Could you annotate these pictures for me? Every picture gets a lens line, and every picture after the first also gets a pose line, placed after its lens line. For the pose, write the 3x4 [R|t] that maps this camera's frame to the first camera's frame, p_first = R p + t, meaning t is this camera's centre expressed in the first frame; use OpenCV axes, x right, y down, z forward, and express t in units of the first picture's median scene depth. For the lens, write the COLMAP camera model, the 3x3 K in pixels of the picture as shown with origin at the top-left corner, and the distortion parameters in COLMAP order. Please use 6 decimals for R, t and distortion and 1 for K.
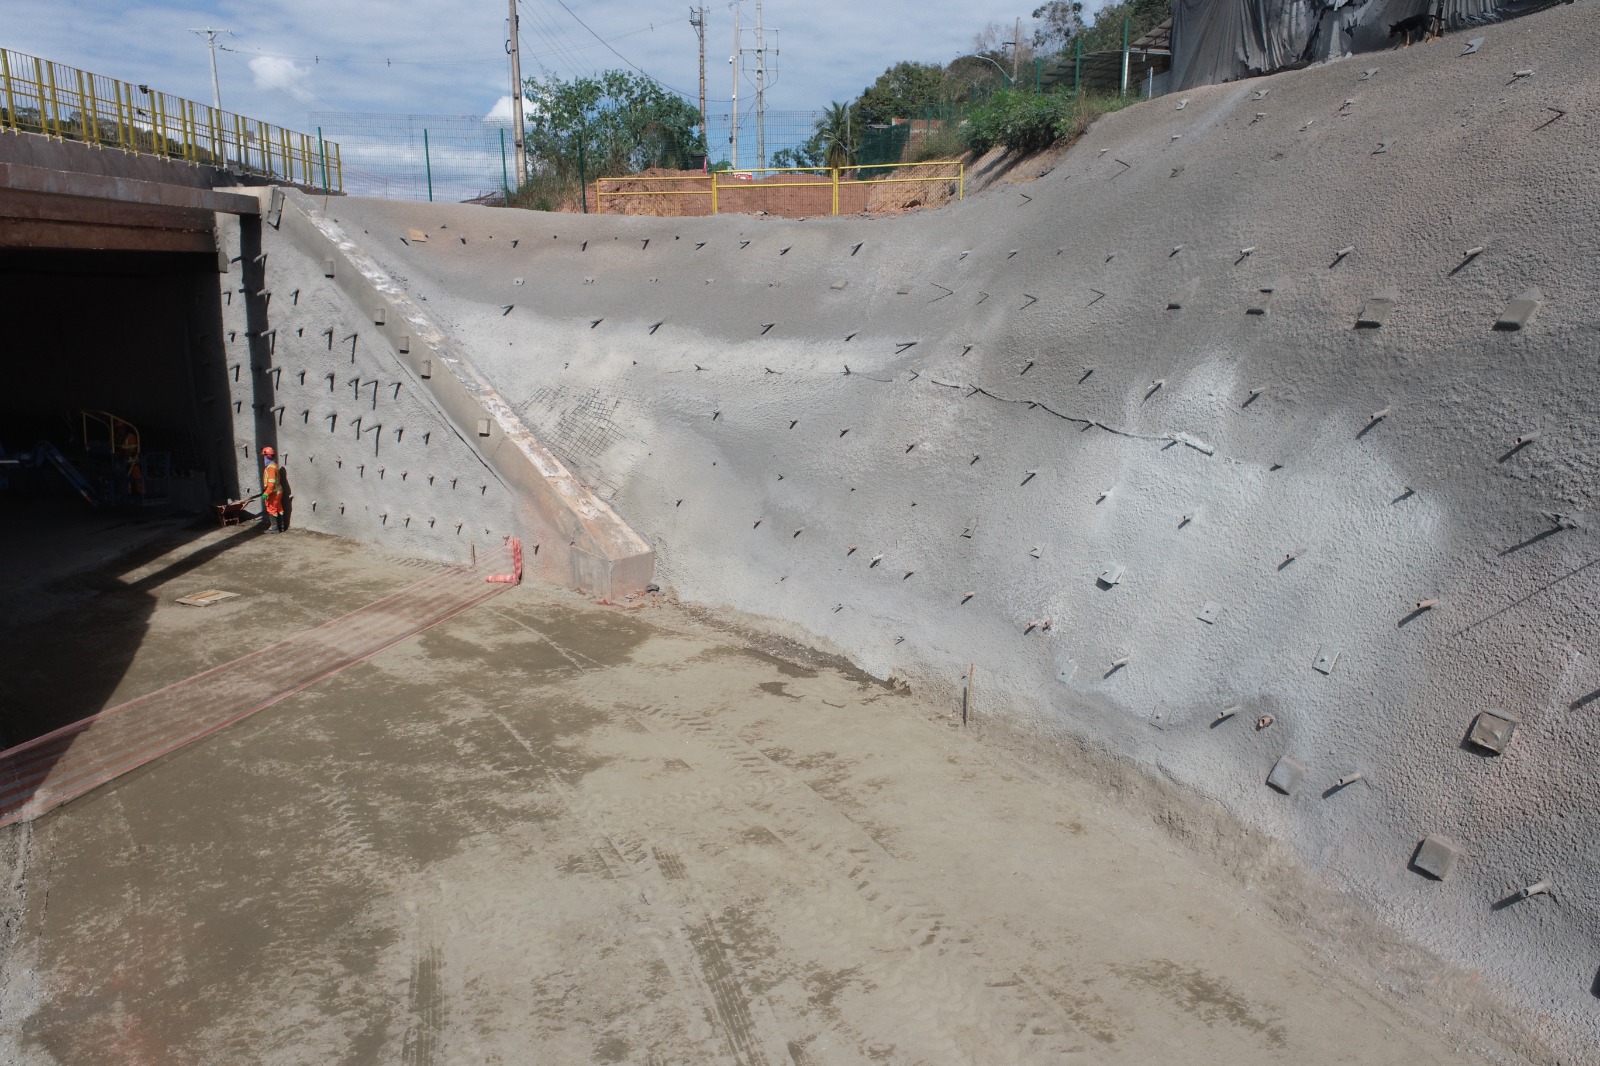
lens RADIAL K [[1042.8, 0, 800.0], [0, 1042.8, 533.0], [0, 0, 1]] dist [-0.002920, -0.000765]
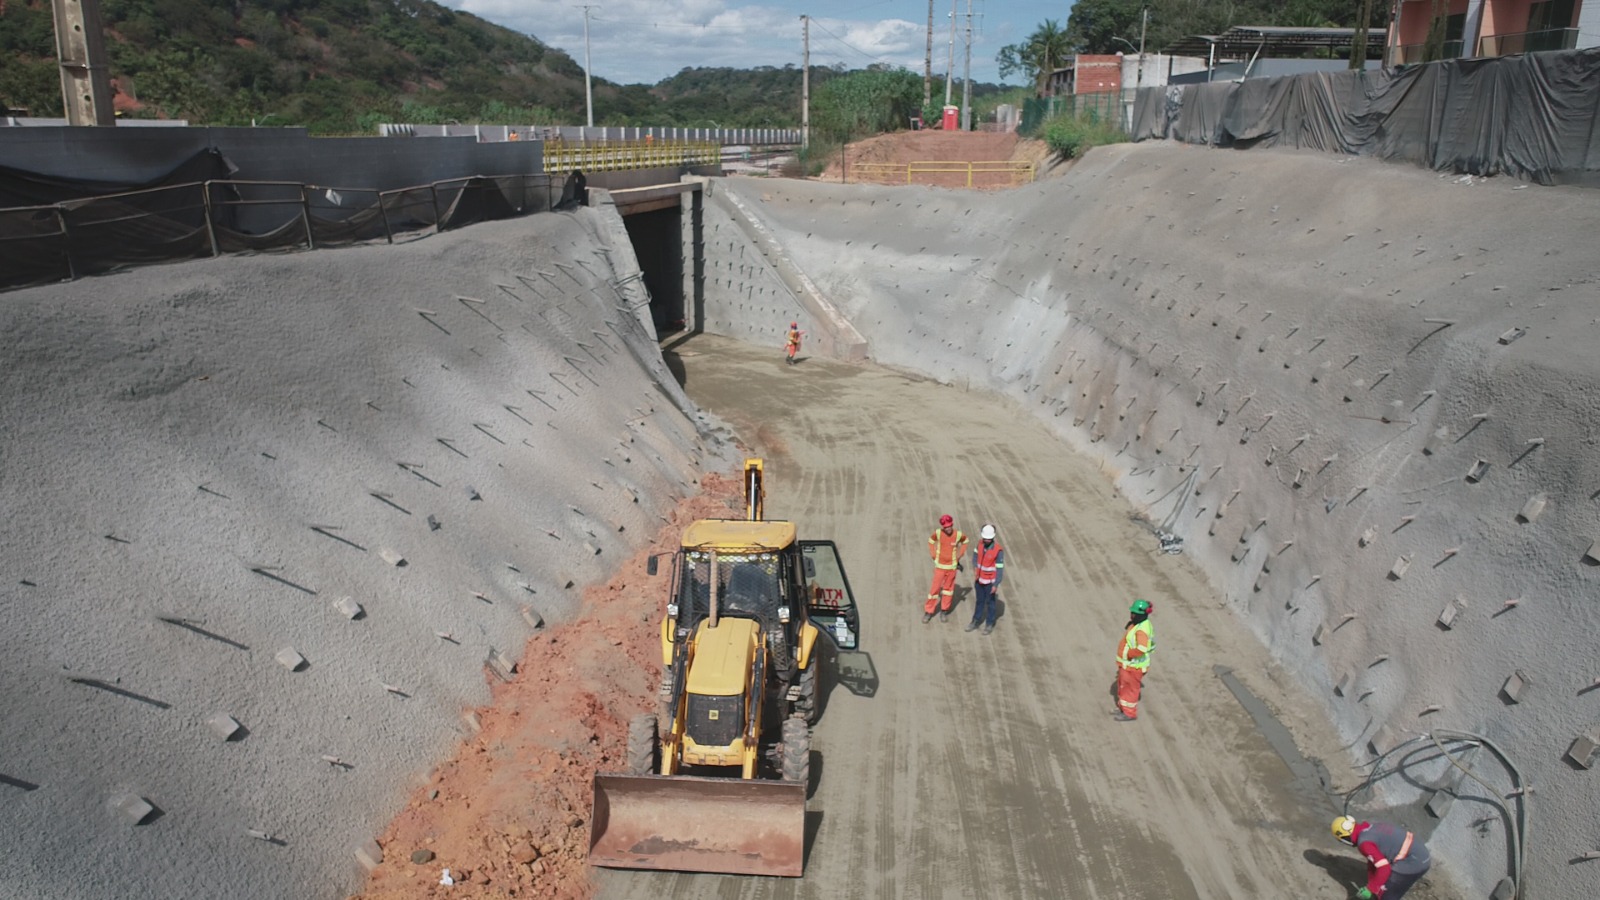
lens RADIAL K [[1038.6, 0, 800.0], [0, 1038.6, 450.0], [0, 0, 1]] dist [0.003695, 0.003488]
pose [[0.976180, 0.062497, -0.207765, 0.207825], [-0.052520, 0.997202, 0.053204, 0.136960], [0.210508, -0.041025, 0.976731, -1.305477]]
